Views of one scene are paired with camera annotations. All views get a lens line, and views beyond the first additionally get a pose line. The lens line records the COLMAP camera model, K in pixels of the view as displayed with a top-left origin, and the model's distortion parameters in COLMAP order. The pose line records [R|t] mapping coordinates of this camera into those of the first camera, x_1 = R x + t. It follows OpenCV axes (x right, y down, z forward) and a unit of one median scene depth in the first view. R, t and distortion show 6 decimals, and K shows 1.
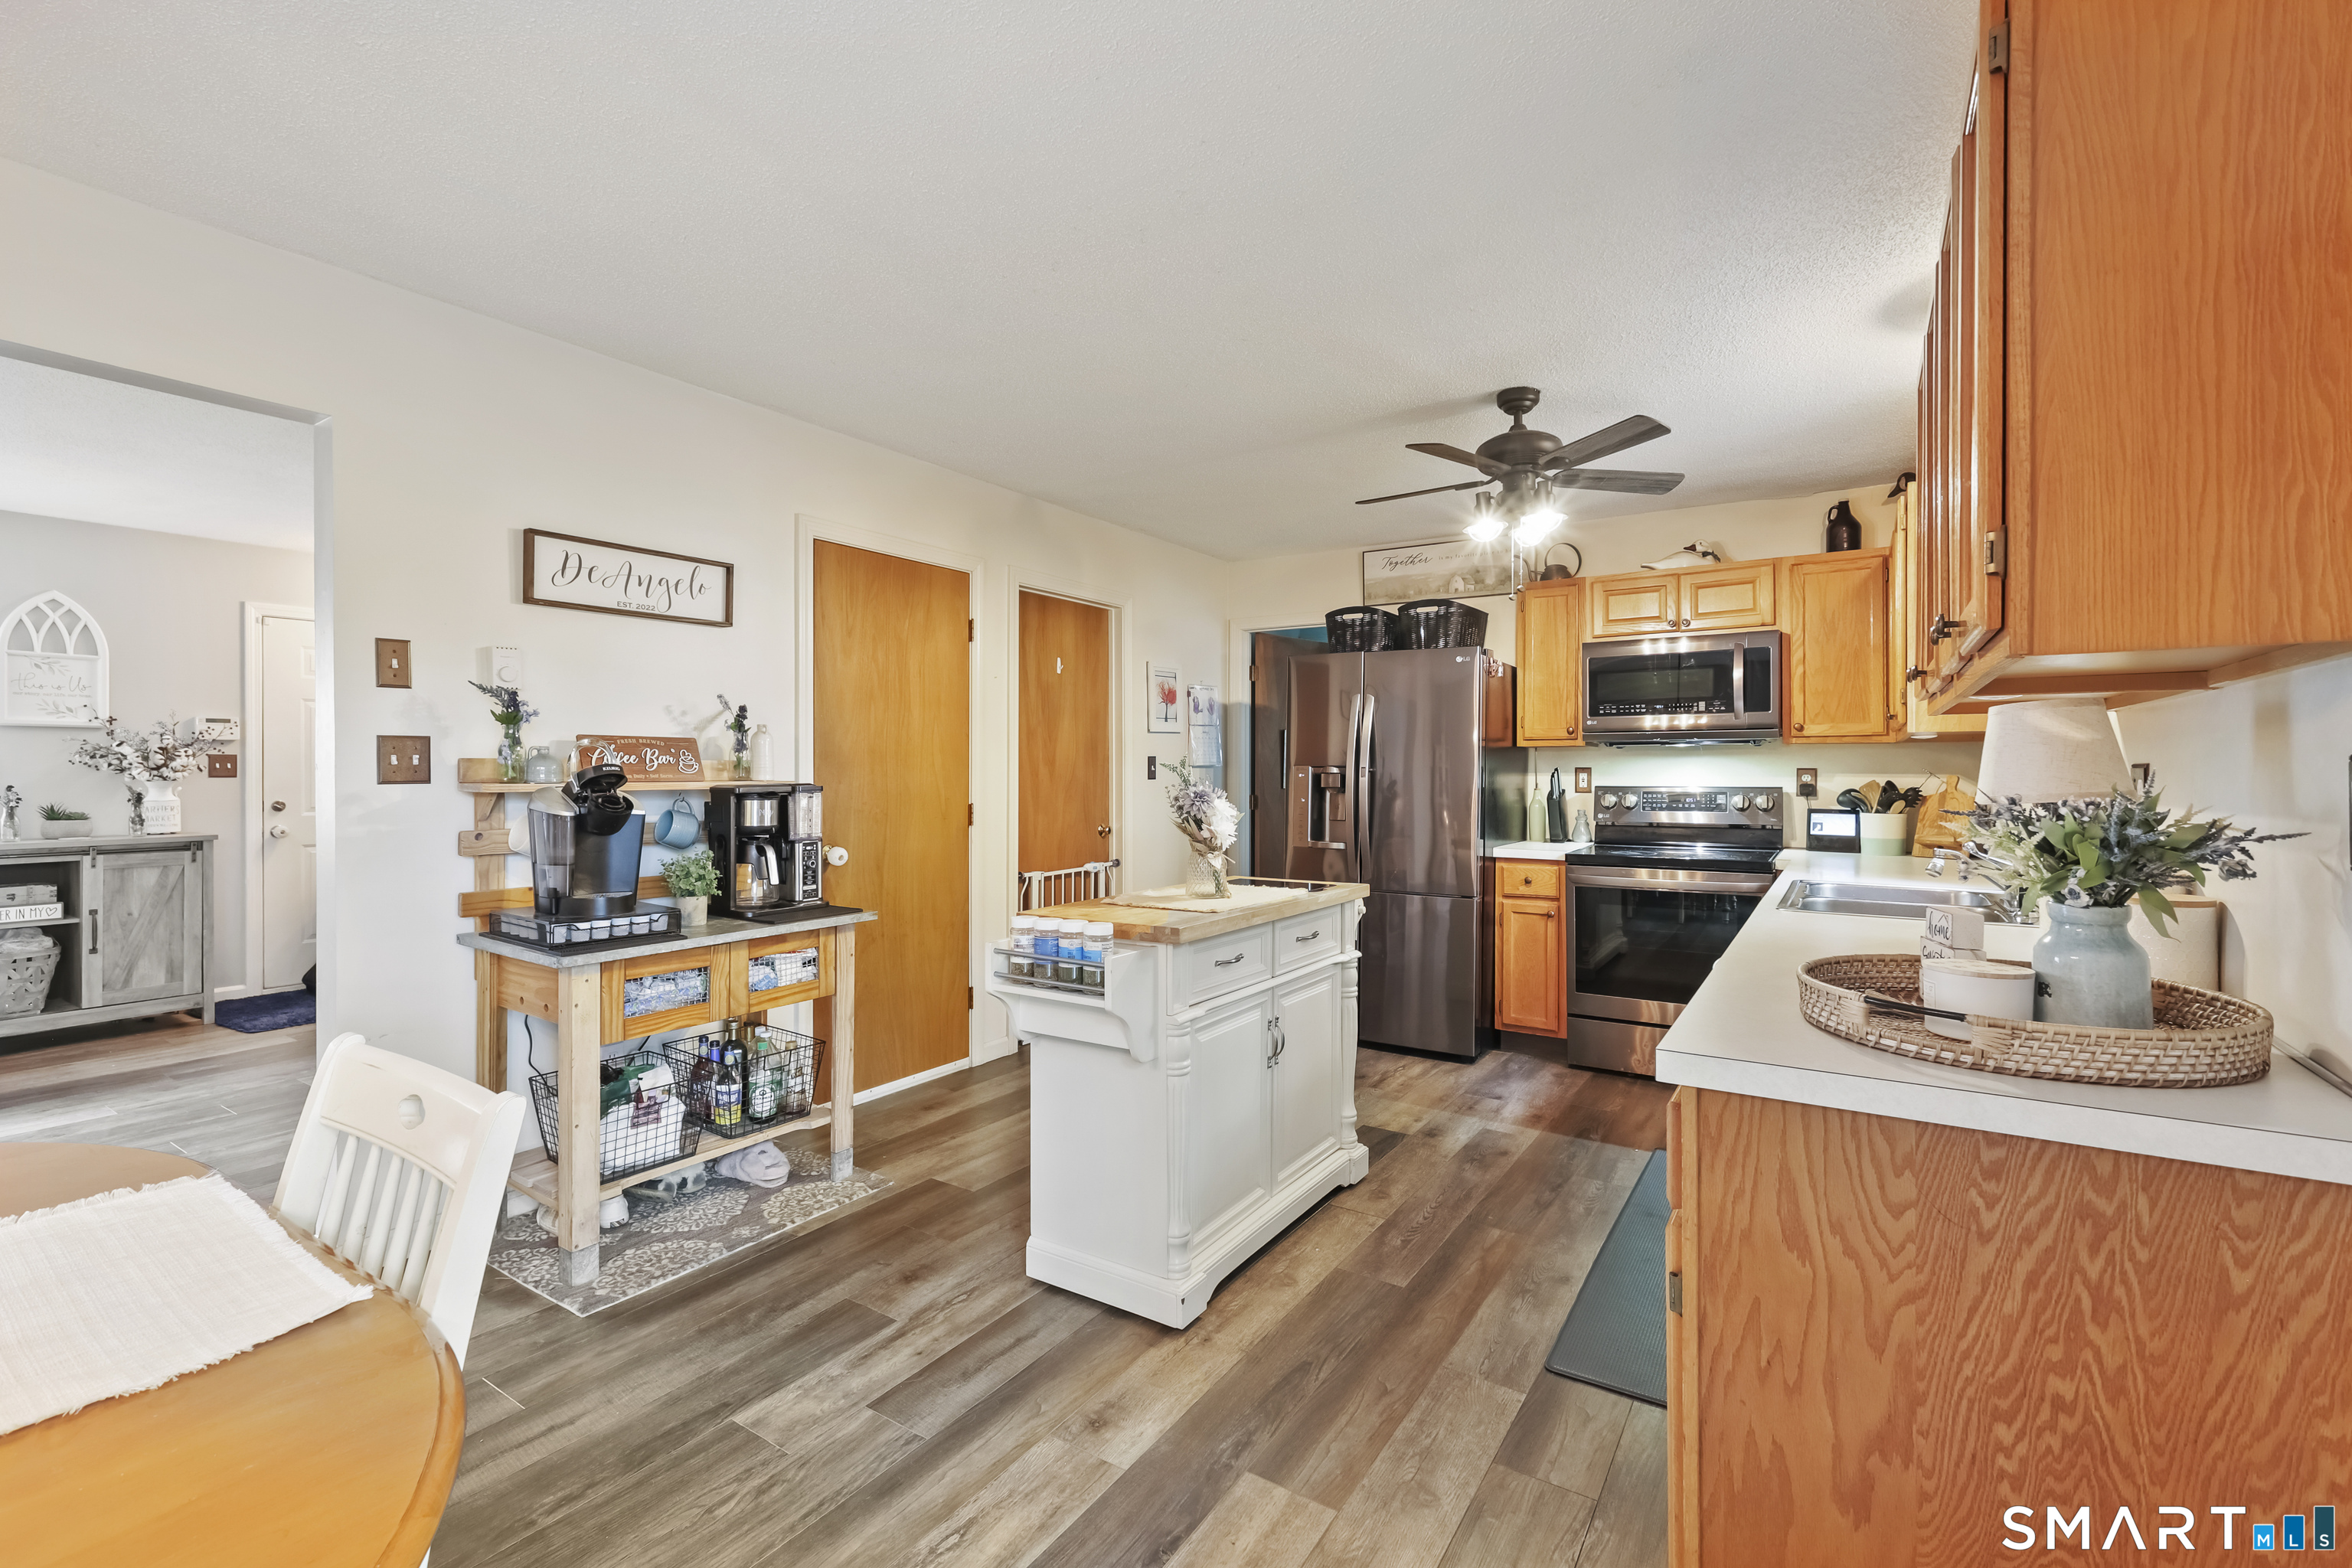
lens RADIAL K [[1035.5, 0, 1183.3], [0, 1035.5, 769.2], [0, 0, 1]] dist [0.006275, 0.000007]
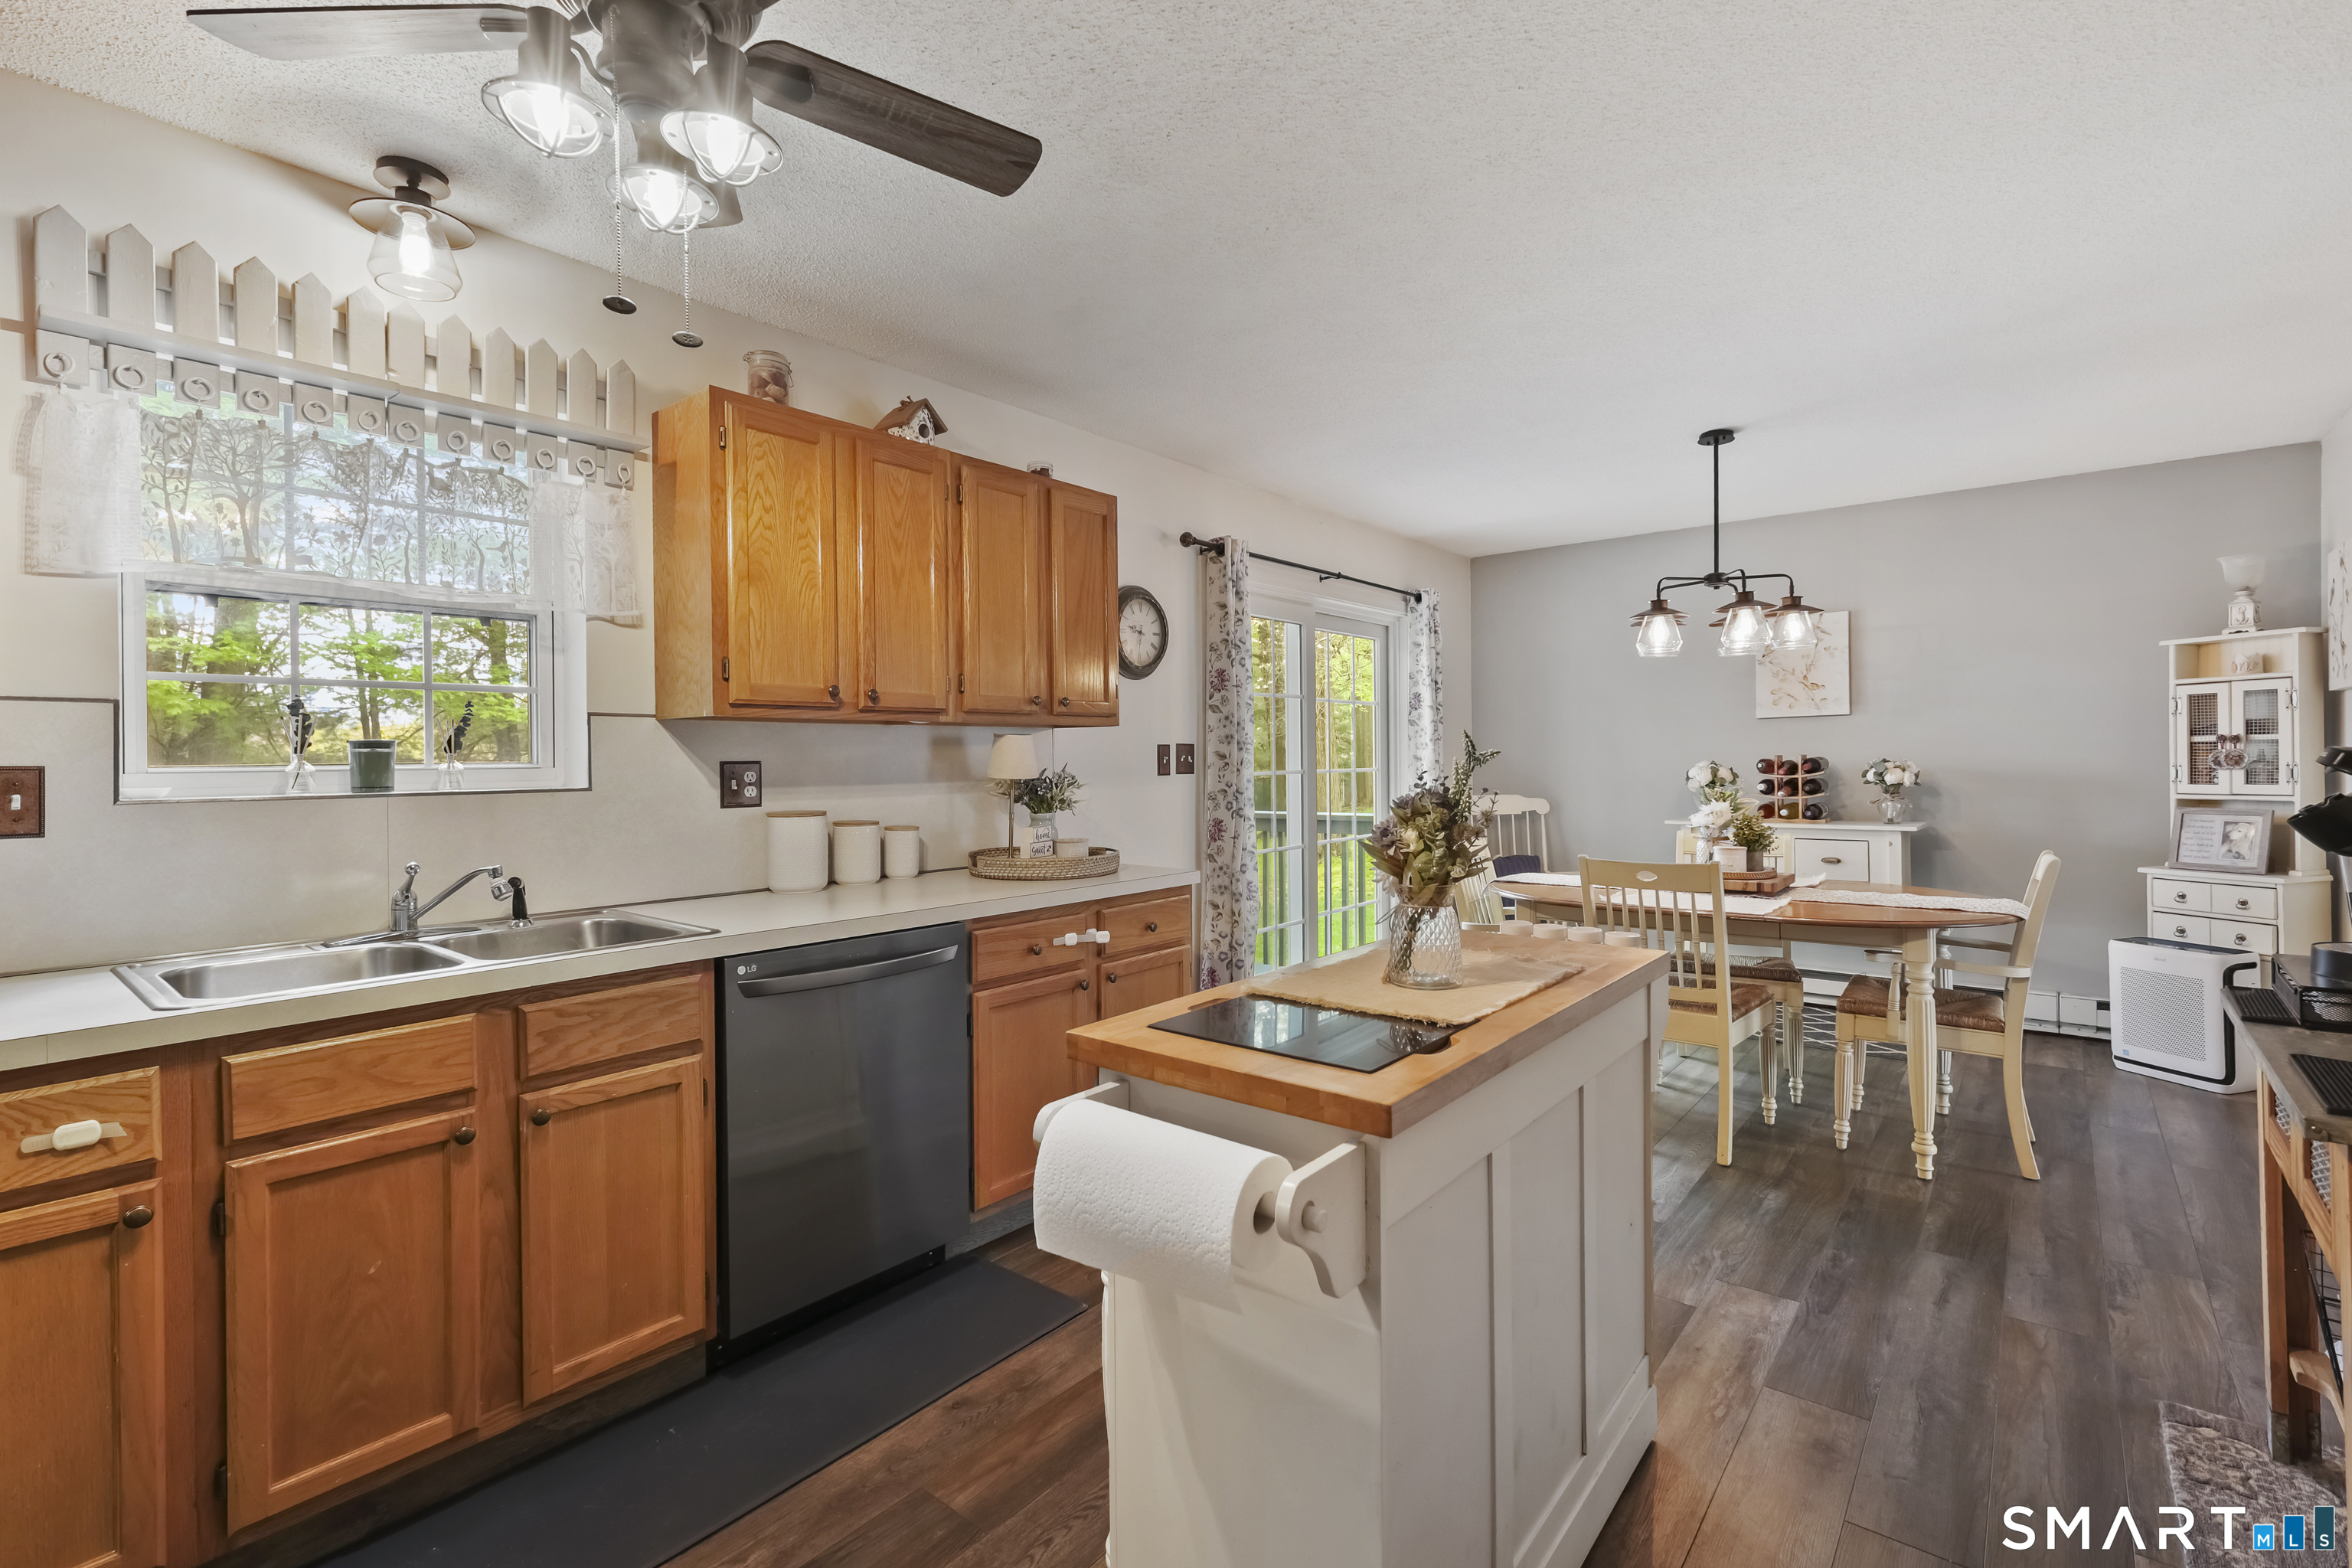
lens RADIAL K [[1035.5, 0, 1188.0], [0, 1035.5, 755.9], [0, 0, 1]] dist [0.006275, 0.000007]
pose [[-0.993533, 0.007313, 0.113308, 0.057981], [0.007269, 0.999973, -0.000798, -0.002752], [-0.113310, 0.000031, -0.993560, 1.054186]]
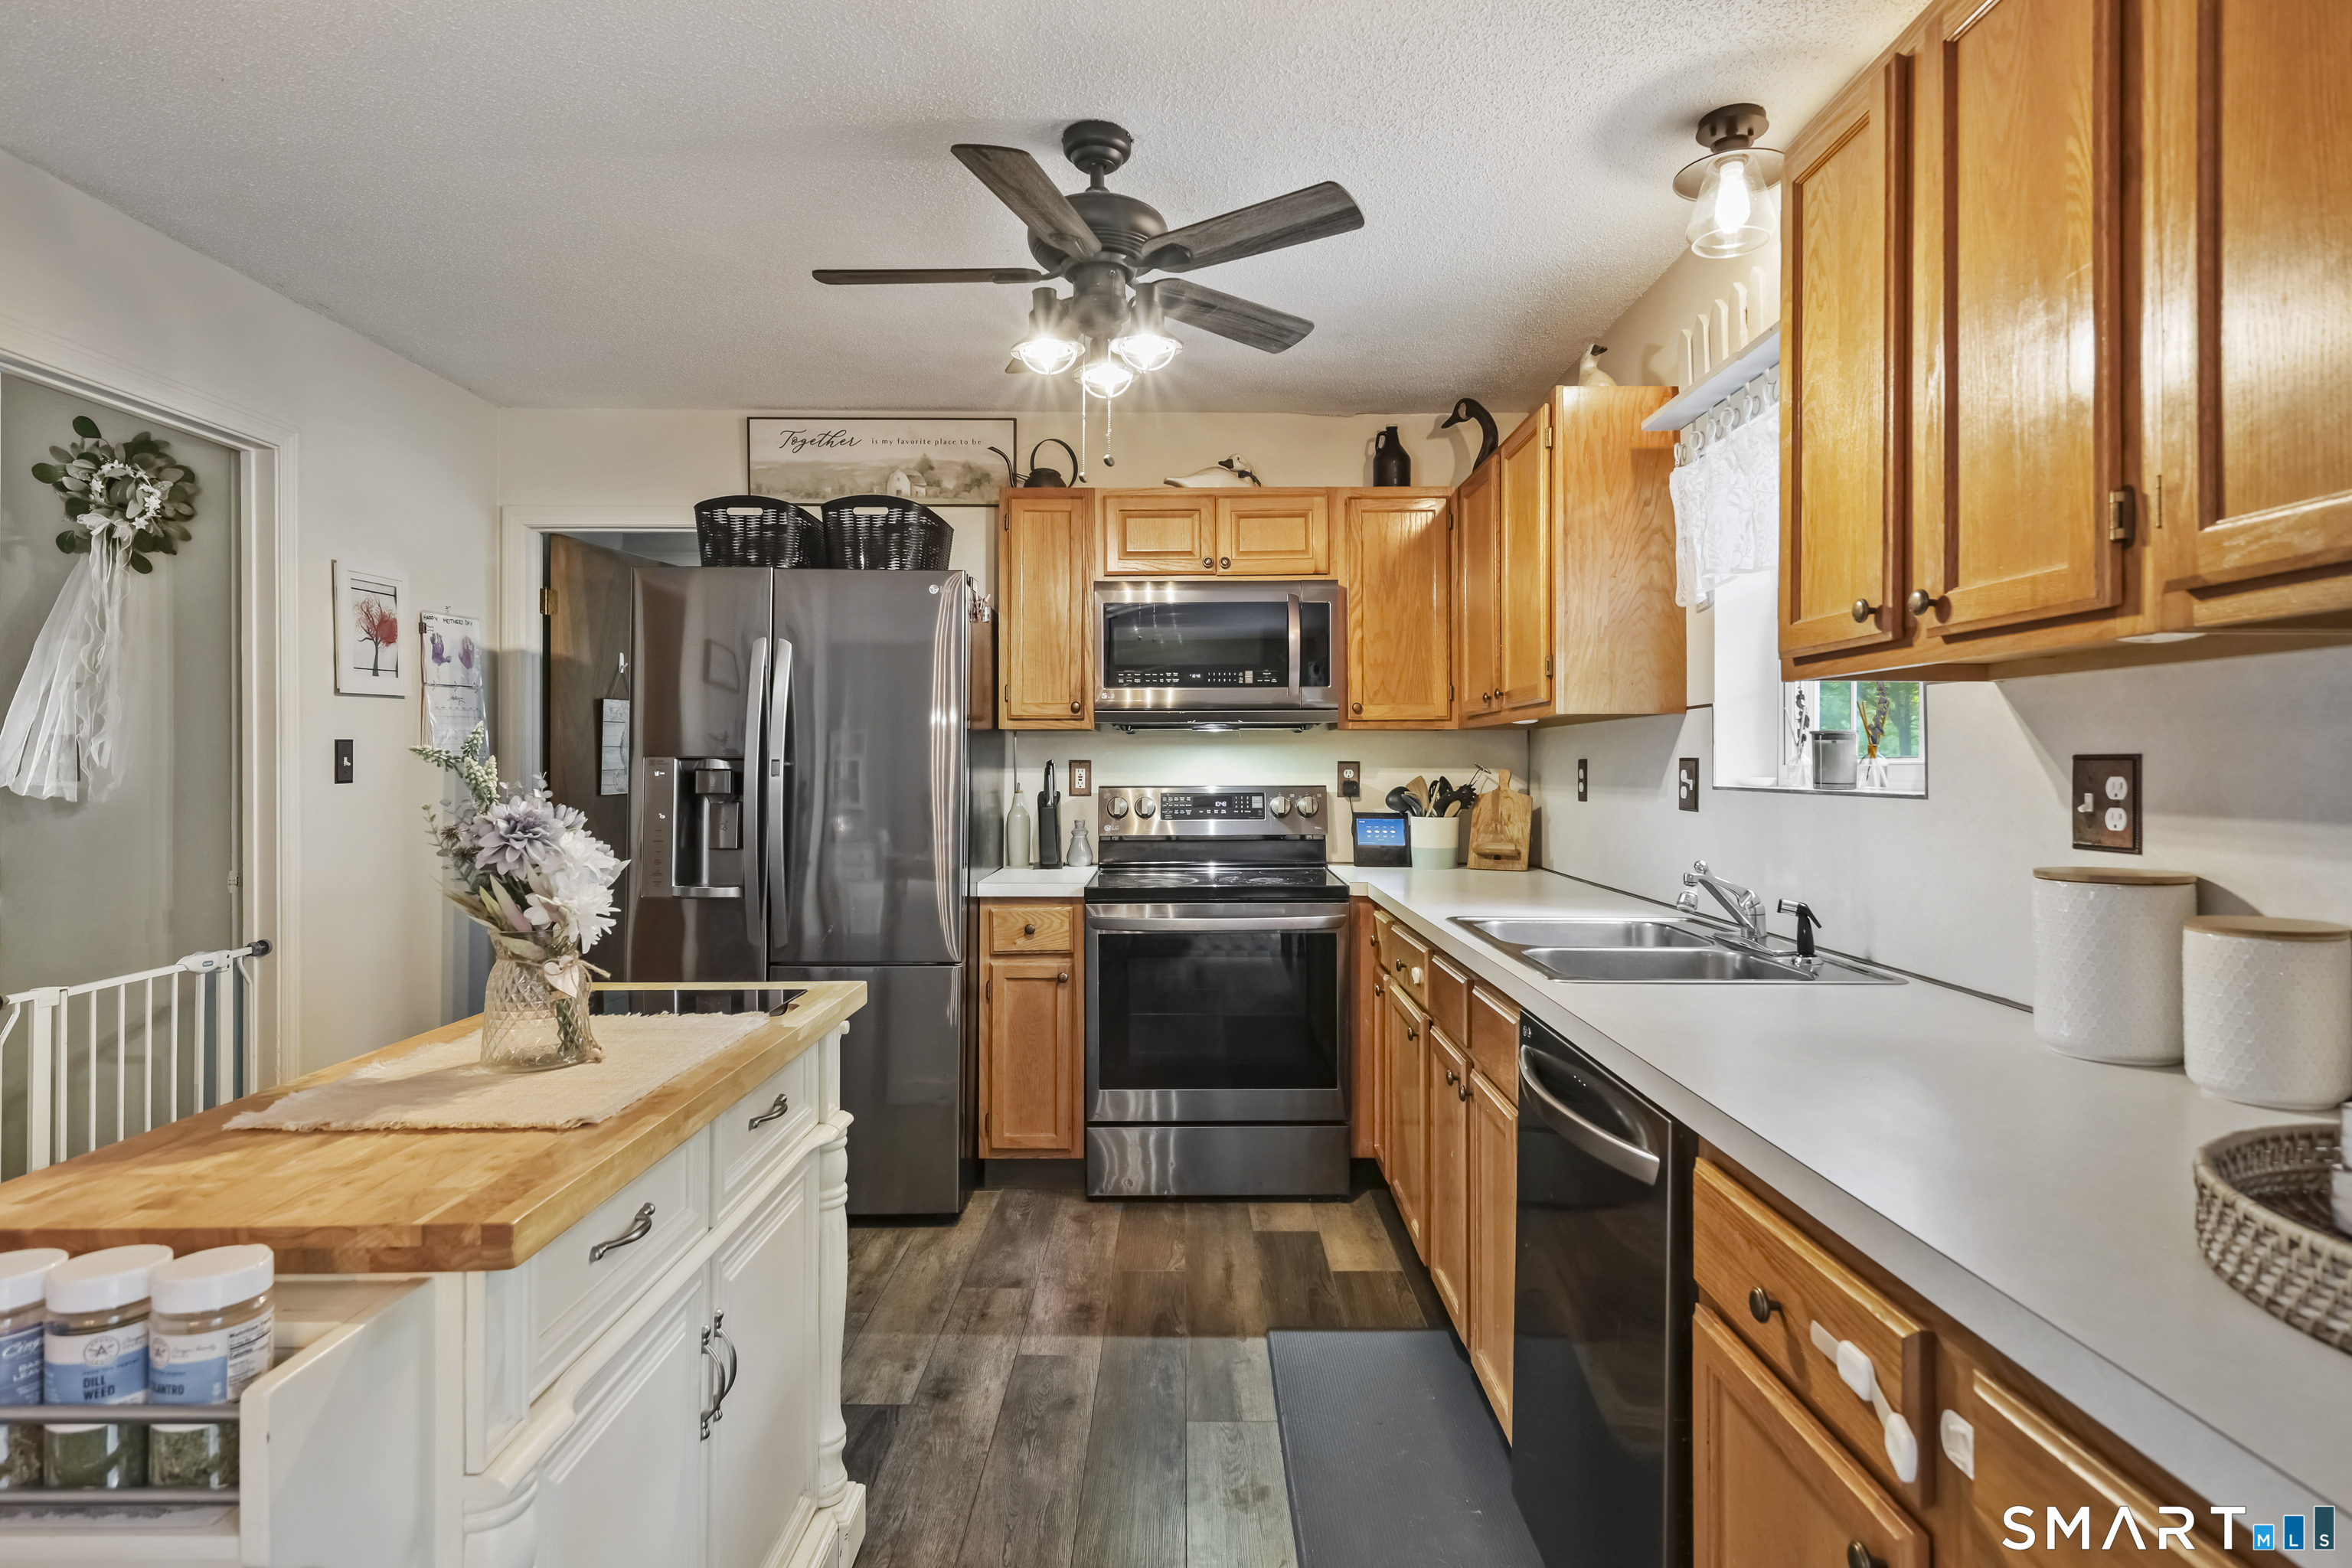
lens RADIAL K [[1245.9, 0, 1175.3], [0, 1245.9, 761.6], [0, 0, 1]] dist [0.007040, -0.002134]
pose [[0.841084, -0.000084, 0.540905, -0.023063], [0.000790, 0.999999, -0.001074, 0.000287], [-0.540904, 0.001331, 0.841083, 0.286158]]
